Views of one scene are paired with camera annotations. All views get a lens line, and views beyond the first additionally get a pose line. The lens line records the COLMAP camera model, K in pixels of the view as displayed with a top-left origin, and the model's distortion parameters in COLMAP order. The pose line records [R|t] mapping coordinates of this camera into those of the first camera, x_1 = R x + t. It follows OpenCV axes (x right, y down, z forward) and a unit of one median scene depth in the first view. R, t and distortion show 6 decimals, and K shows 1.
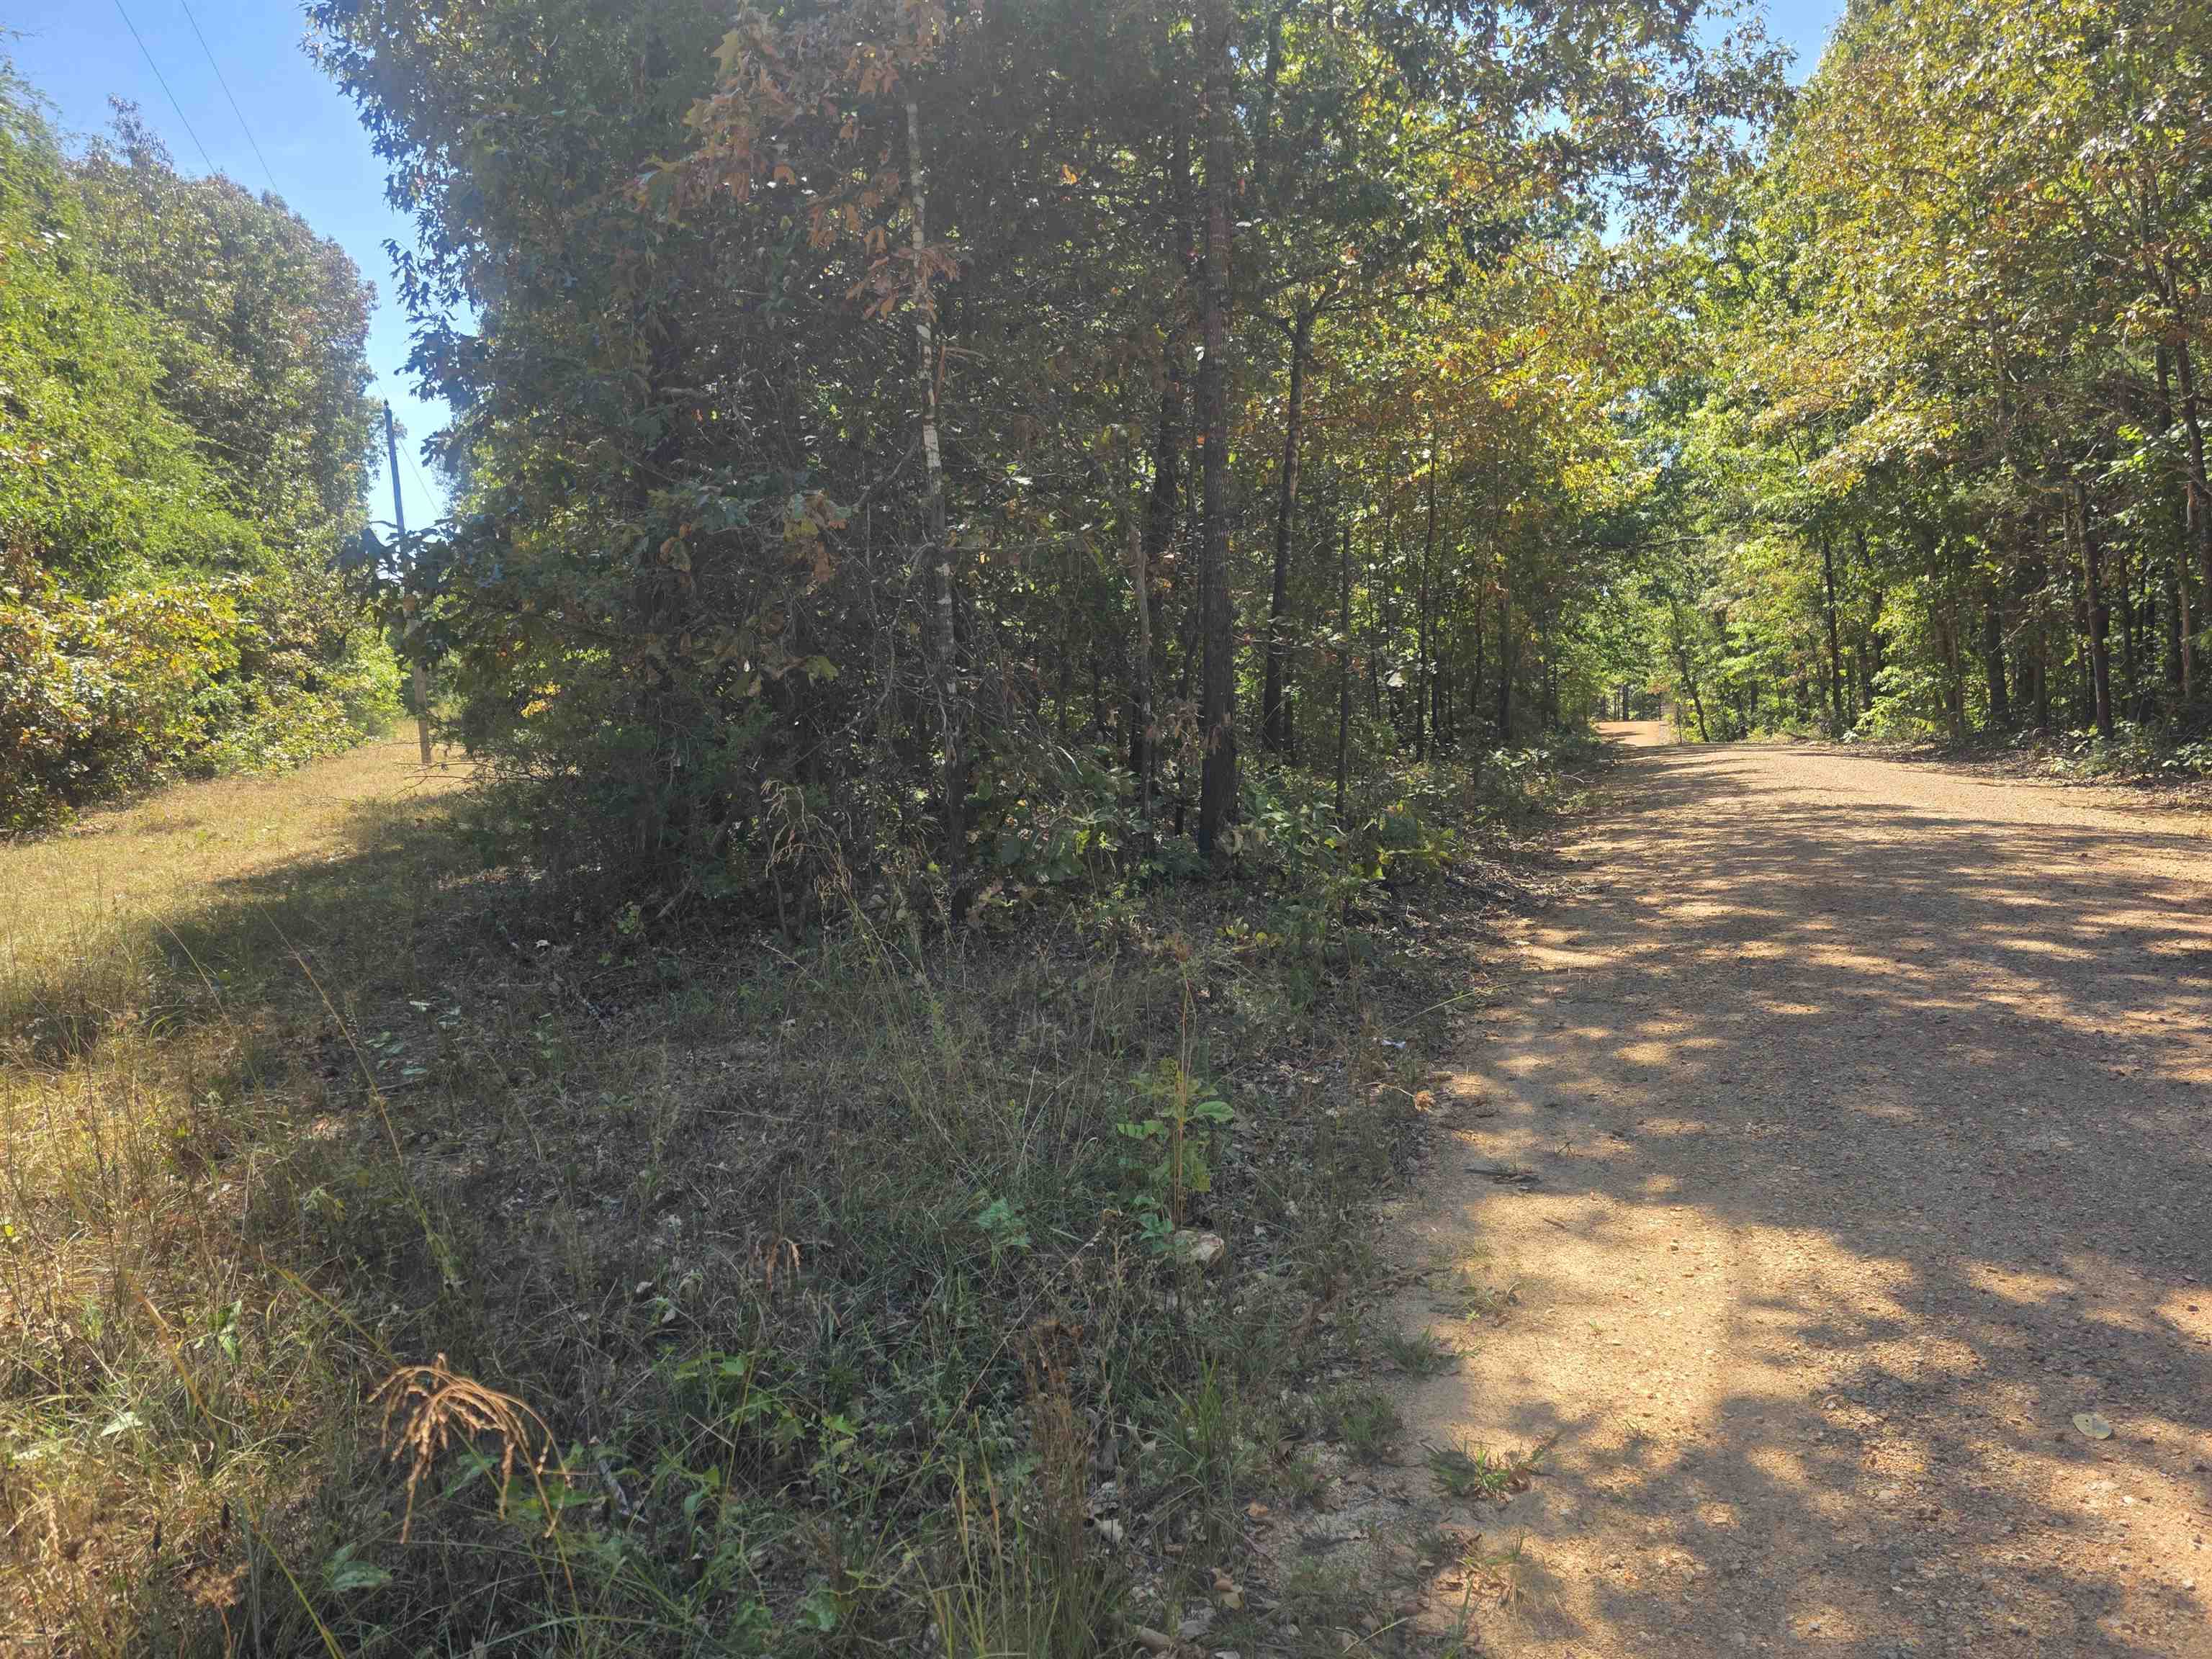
lens RADIAL K [[1493.7, 0, 1104.7], [0, 1493.7, 839.3], [0, 0, 1]] dist [0.053999, -0.052172]
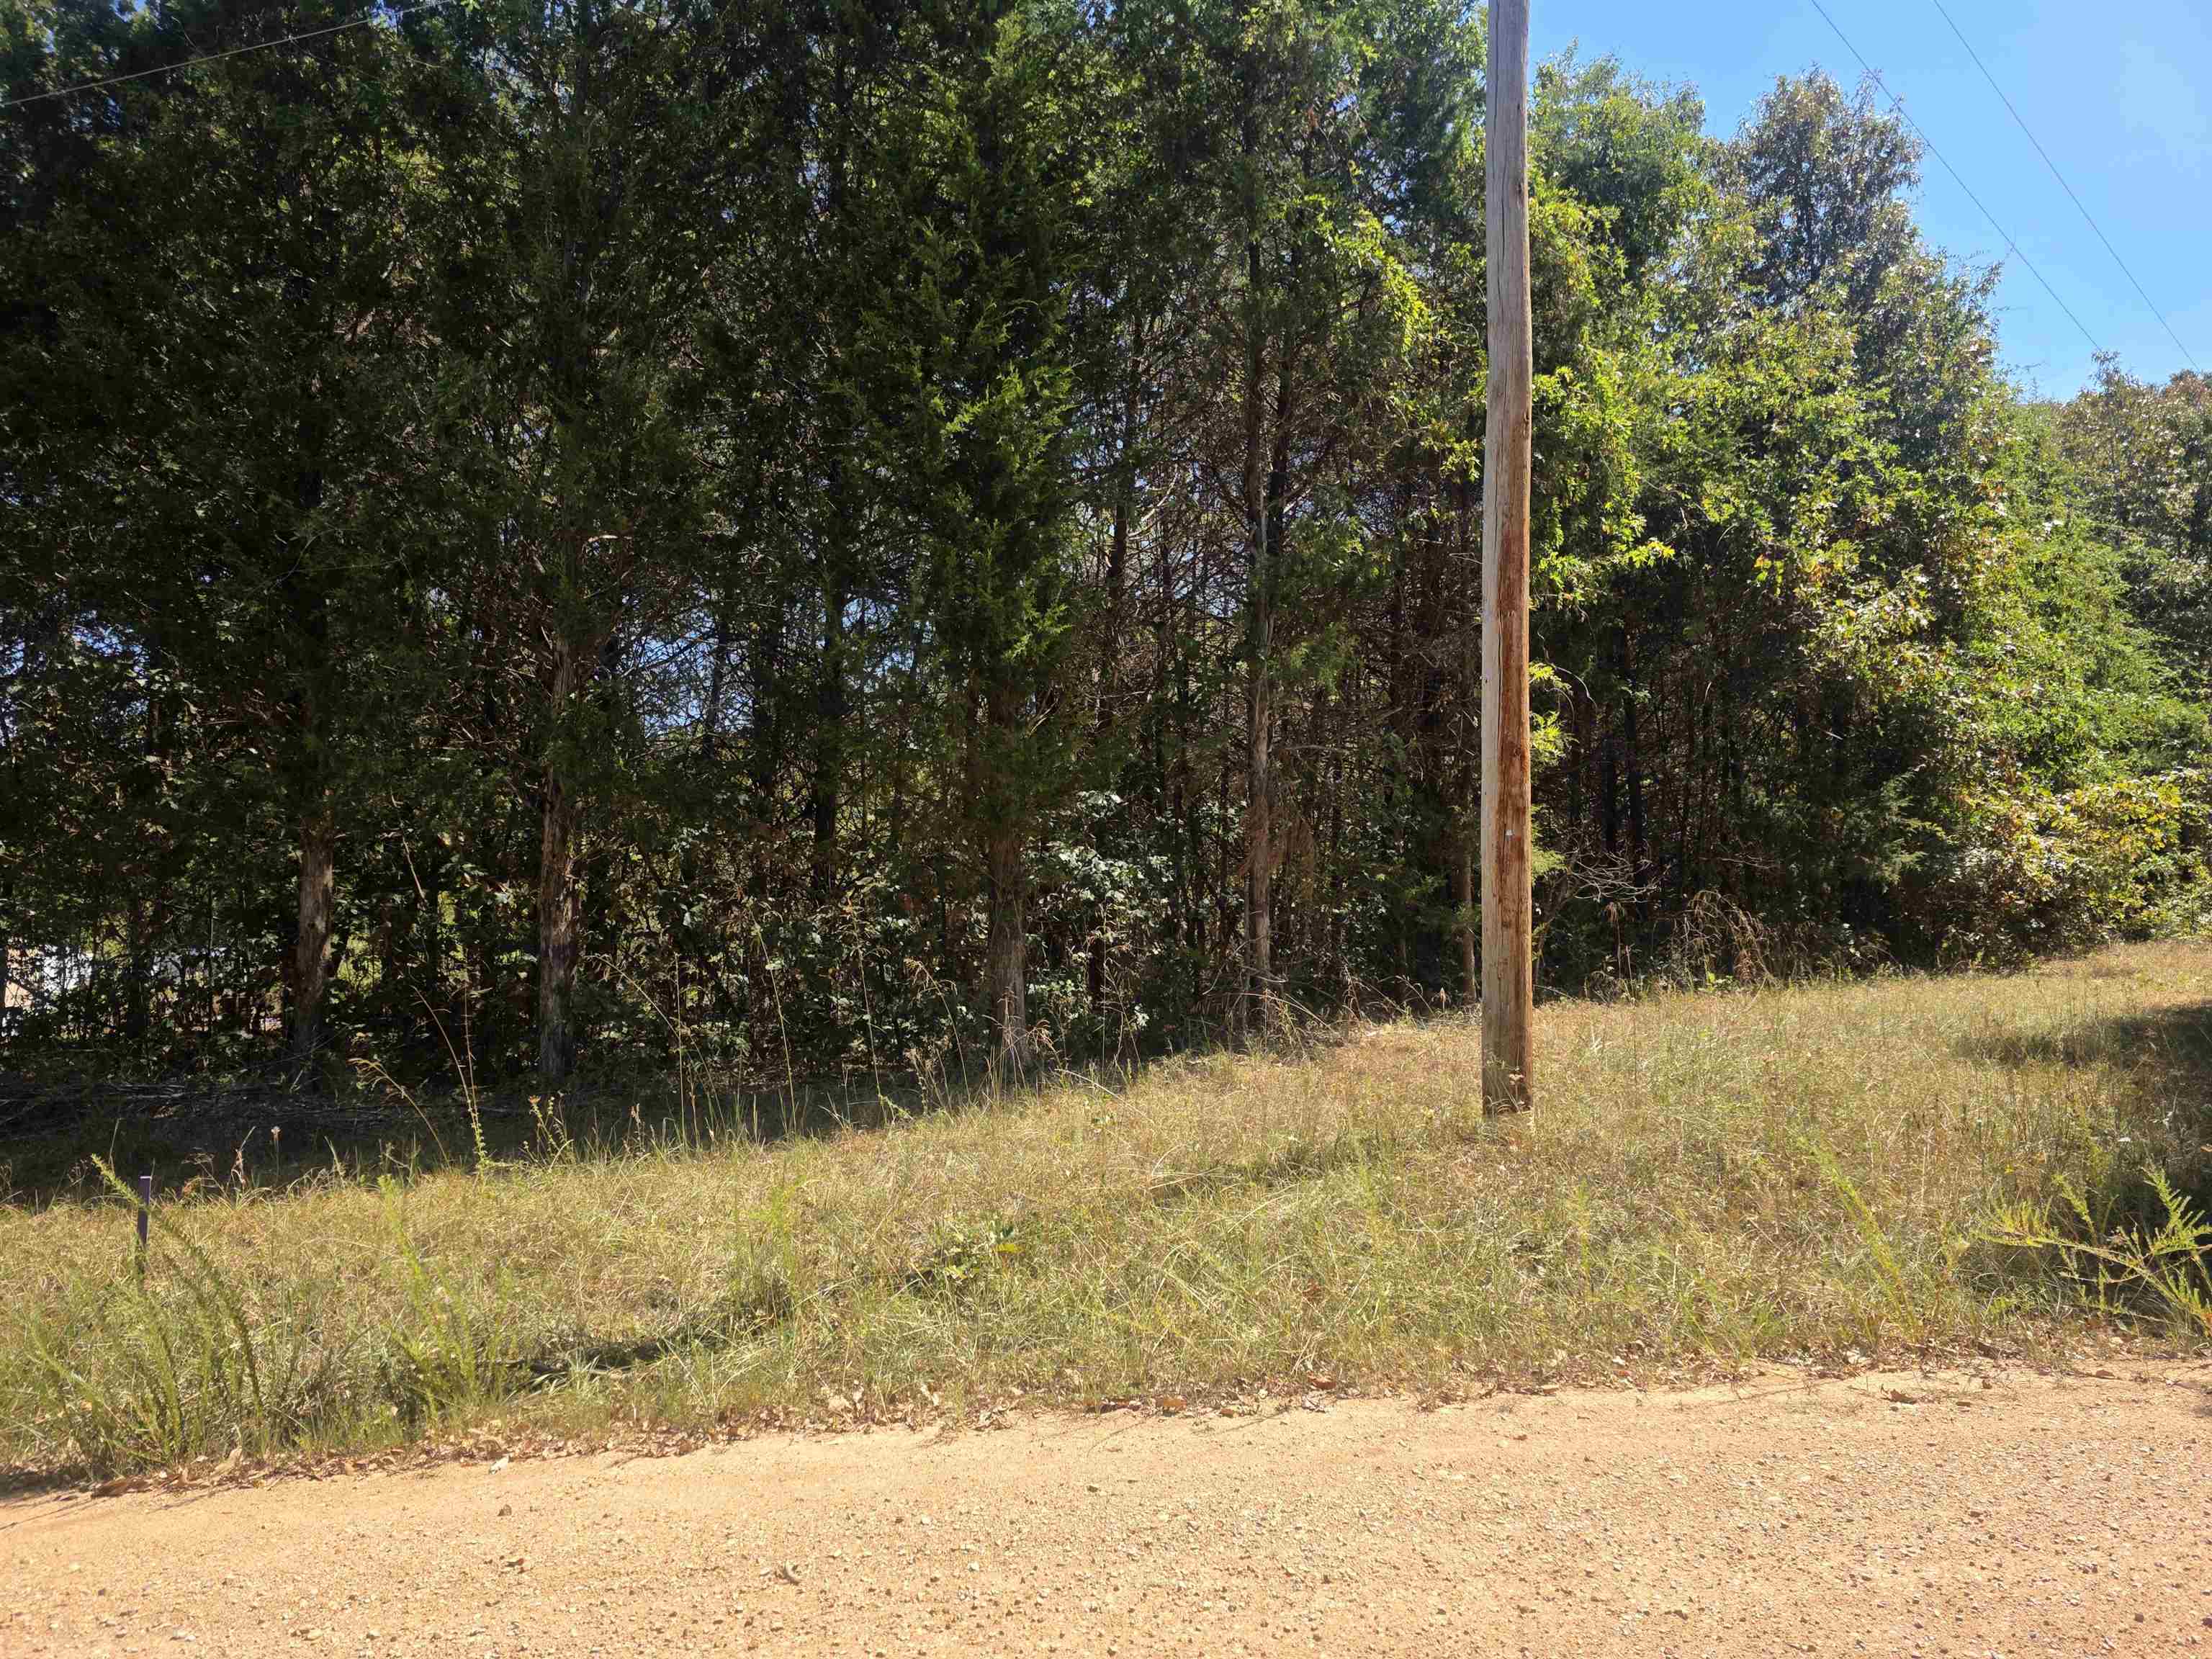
lens RADIAL K [[1493.7, 0, 1109.4], [0, 1493.7, 841.7], [0, 0, 1]] dist [0.053999, -0.052172]
pose [[0.425775, -0.004383, -0.904818, 0.111186], [-0.092561, 0.994531, -0.048374, 0.014596], [0.900082, 0.104347, 0.423041, -0.199015]]
